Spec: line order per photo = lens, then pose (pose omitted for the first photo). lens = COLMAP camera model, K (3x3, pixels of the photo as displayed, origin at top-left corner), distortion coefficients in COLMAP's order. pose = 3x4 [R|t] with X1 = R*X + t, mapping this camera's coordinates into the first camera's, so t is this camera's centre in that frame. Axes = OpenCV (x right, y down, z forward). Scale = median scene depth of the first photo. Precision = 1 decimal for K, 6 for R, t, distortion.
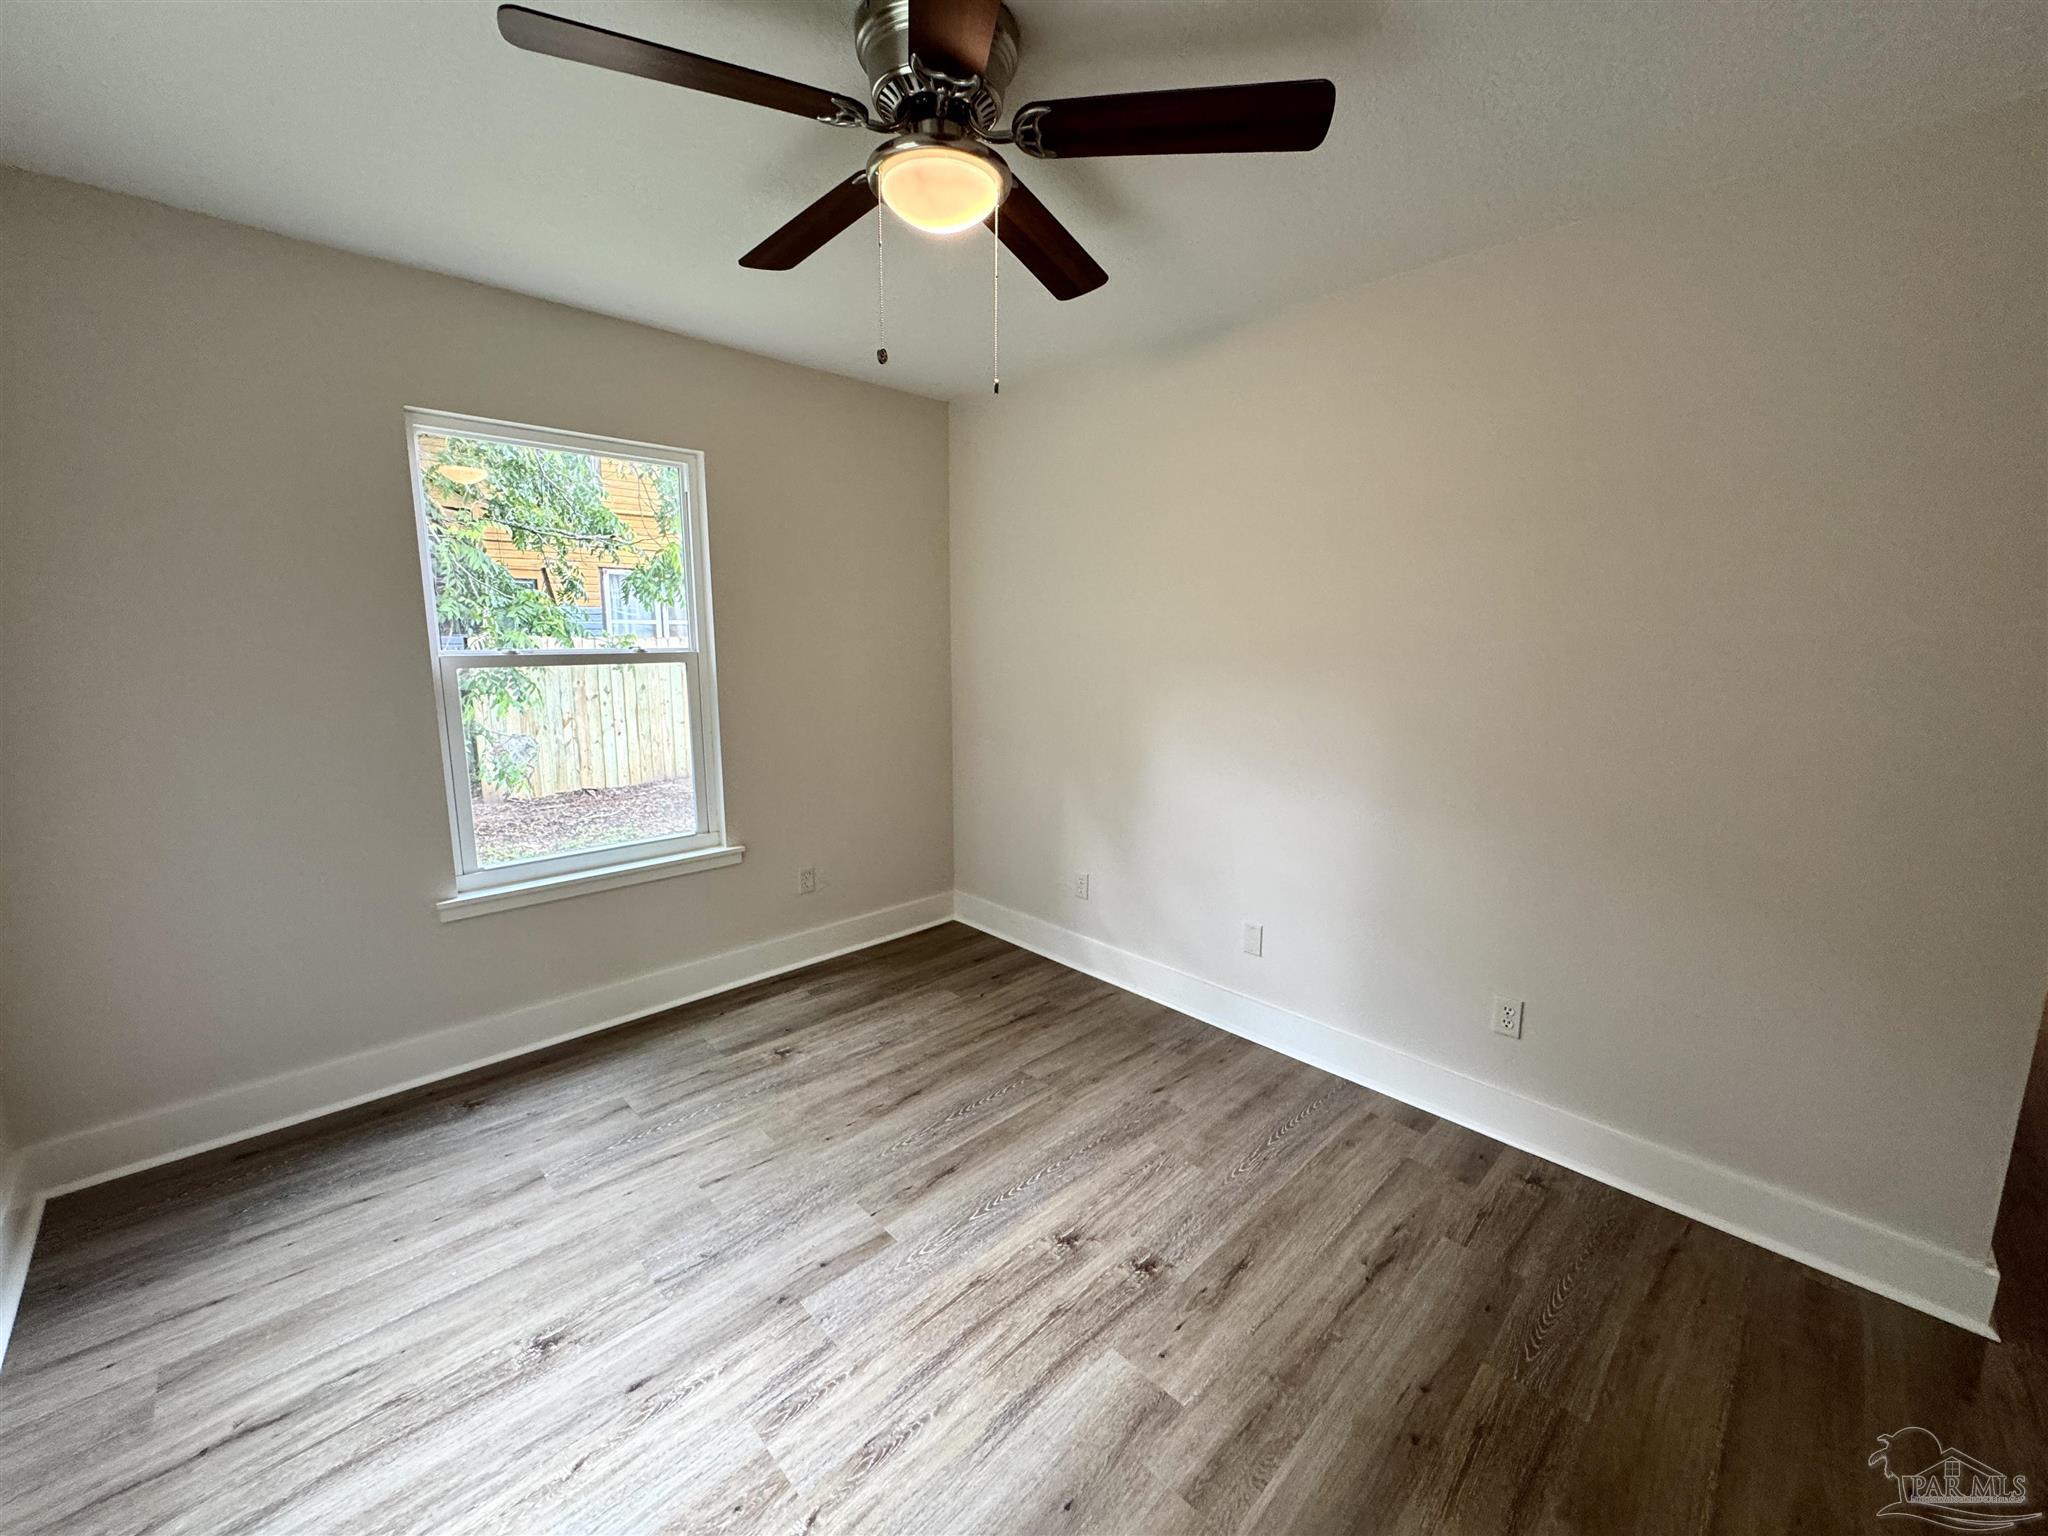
lens RADIAL K [[817.8, 0, 1025.8], [0, 817.8, 778.5], [0, 0, 1]] dist [-0.001967, -0.000185]
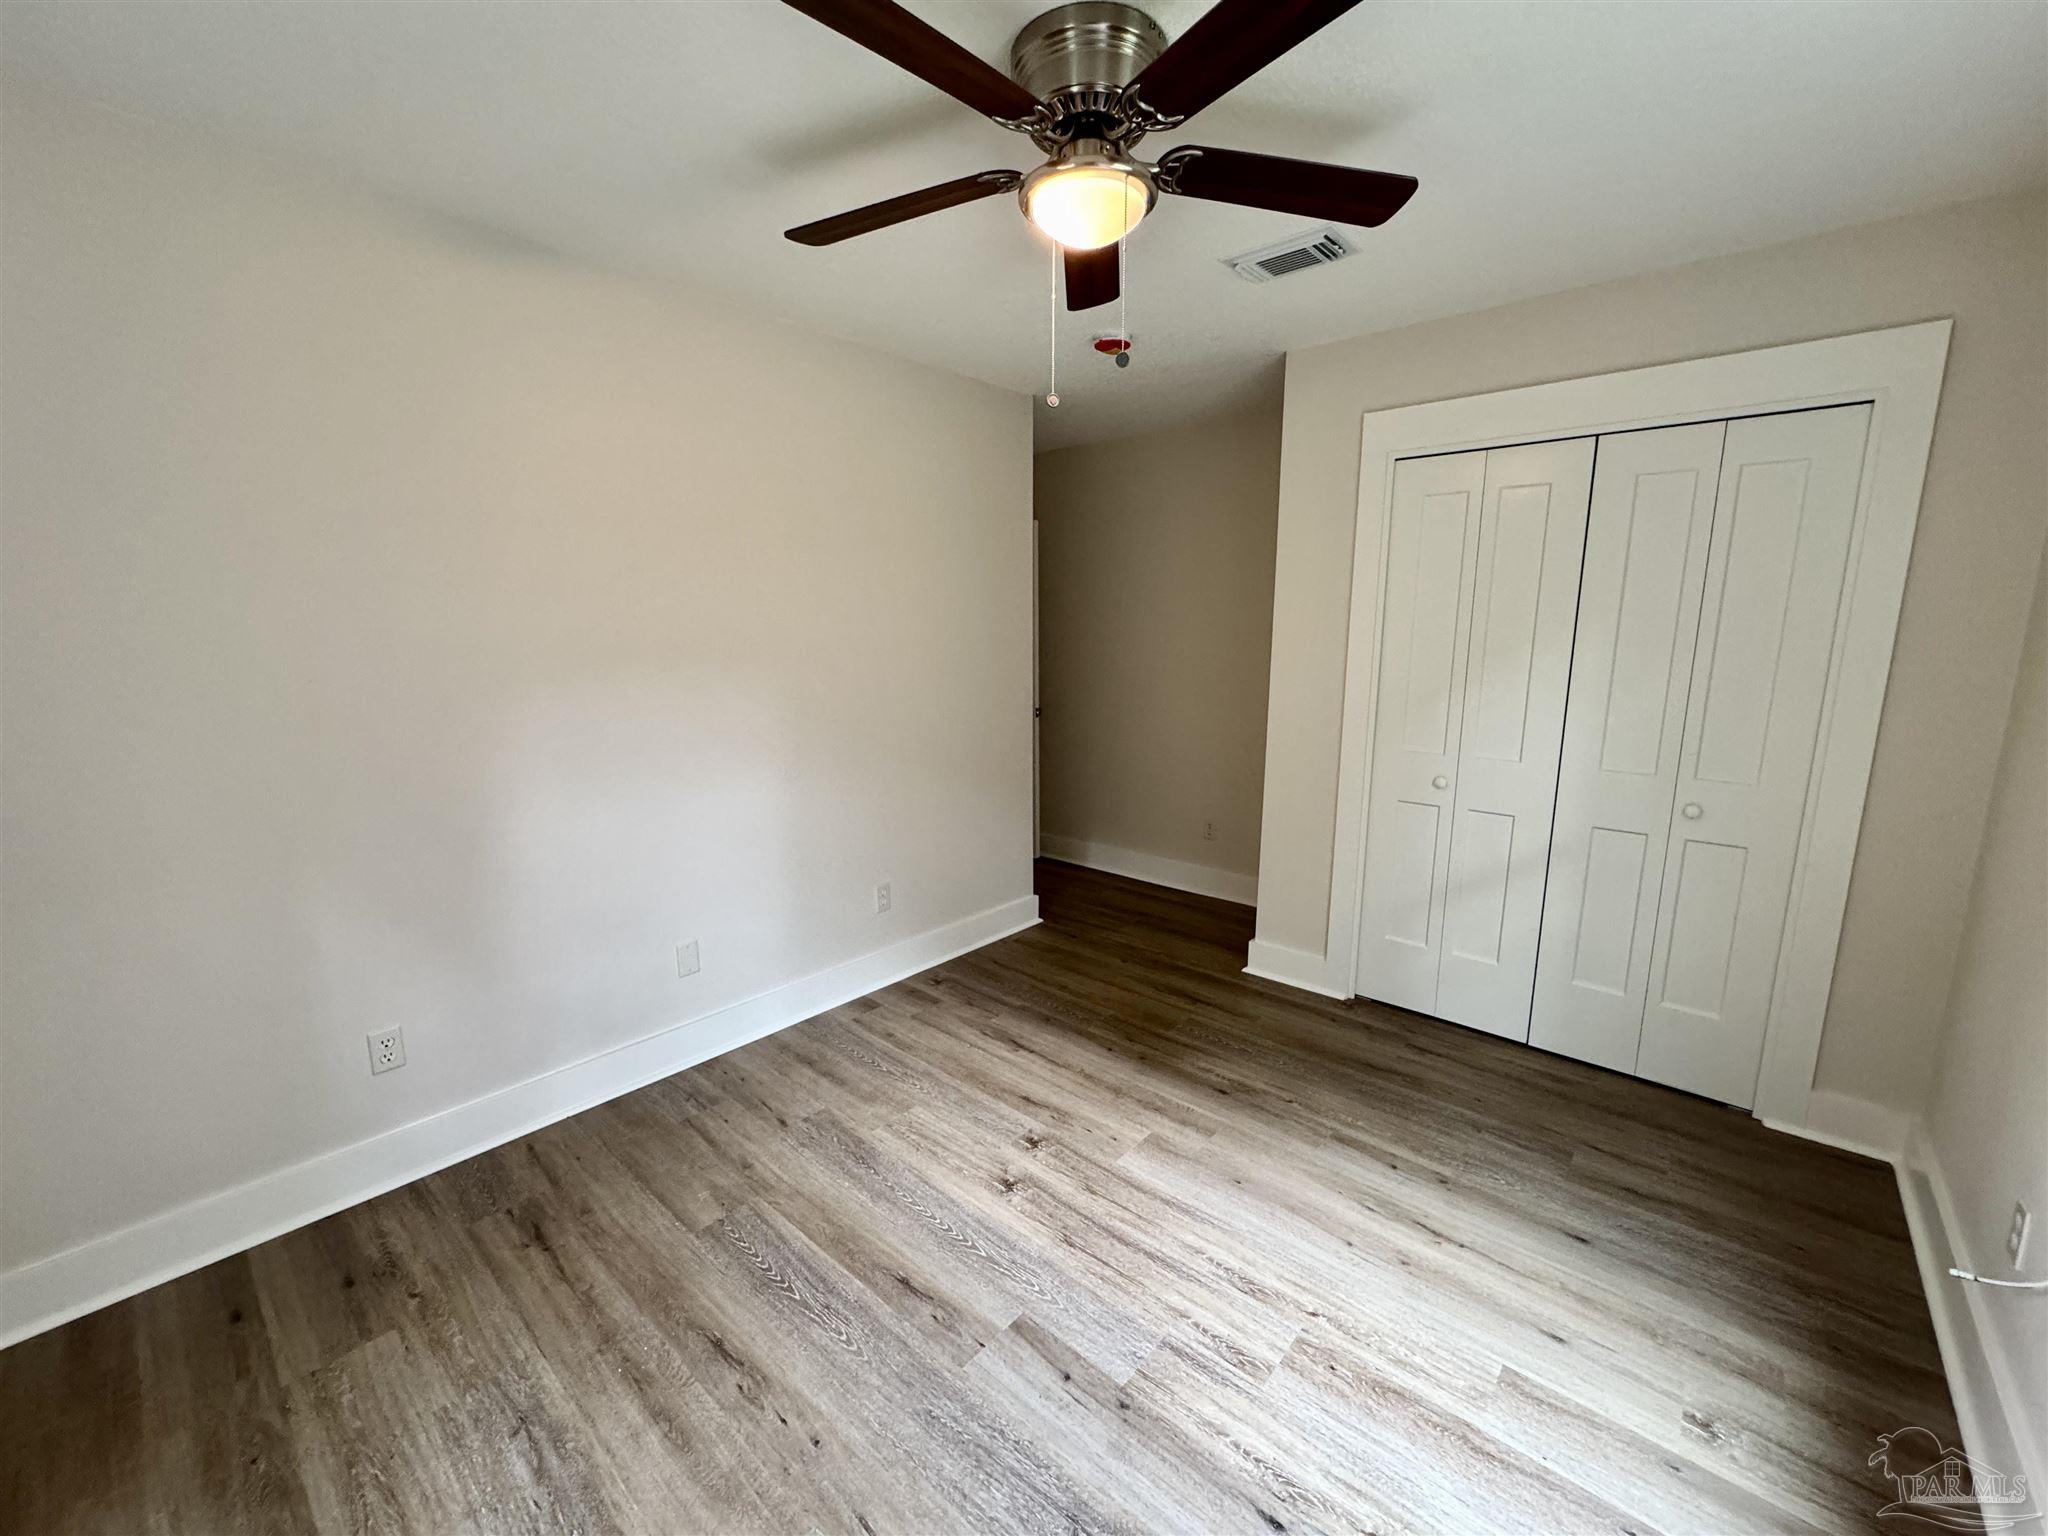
lens RADIAL K [[817.8, 0, 1021.5], [0, 817.8, 771.0], [0, 0, 1]] dist [-0.001967, -0.000185]
pose [[-0.066928, -0.186056, 0.980257, -0.901653], [0.182063, 0.963688, 0.195342, -0.177871], [-0.981006, 0.191542, -0.030624, 0.890942]]
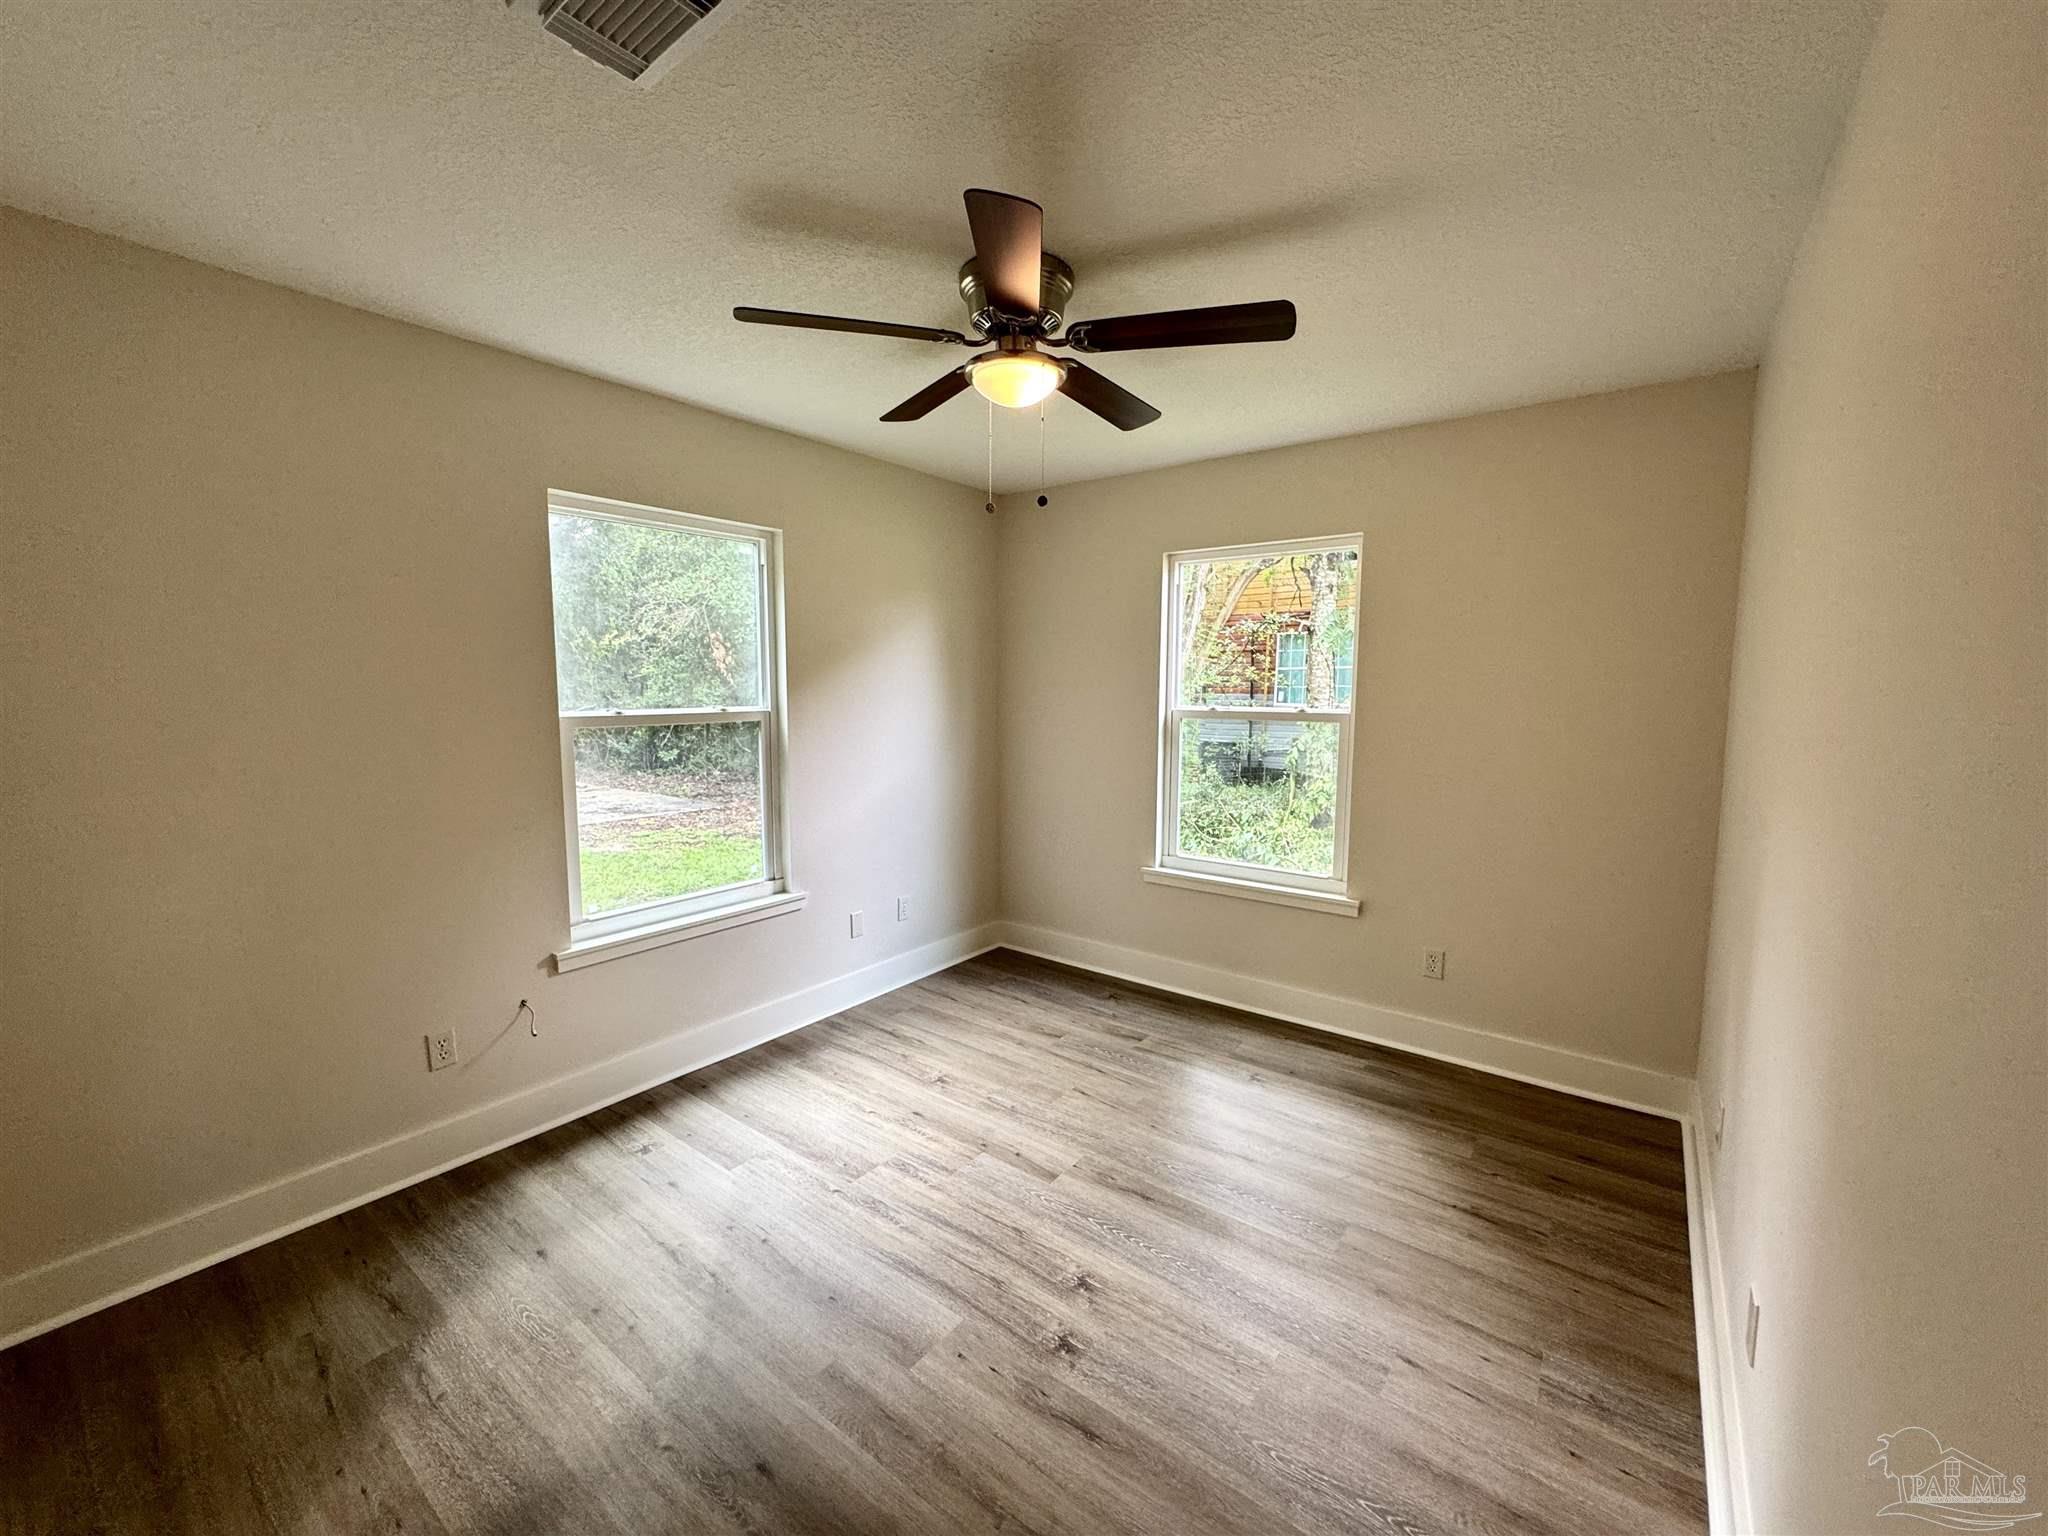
lens RADIAL K [[817.8, 0, 1020.5], [0, 817.8, 776.2], [0, 0, 1]] dist [-0.001967, -0.000185]
pose [[0.138771, 0.103591, -0.984892, 0.959778], [-0.184716, 0.979769, 0.077026, -0.117742], [0.972945, 0.171236, 0.155099, 0.642719]]
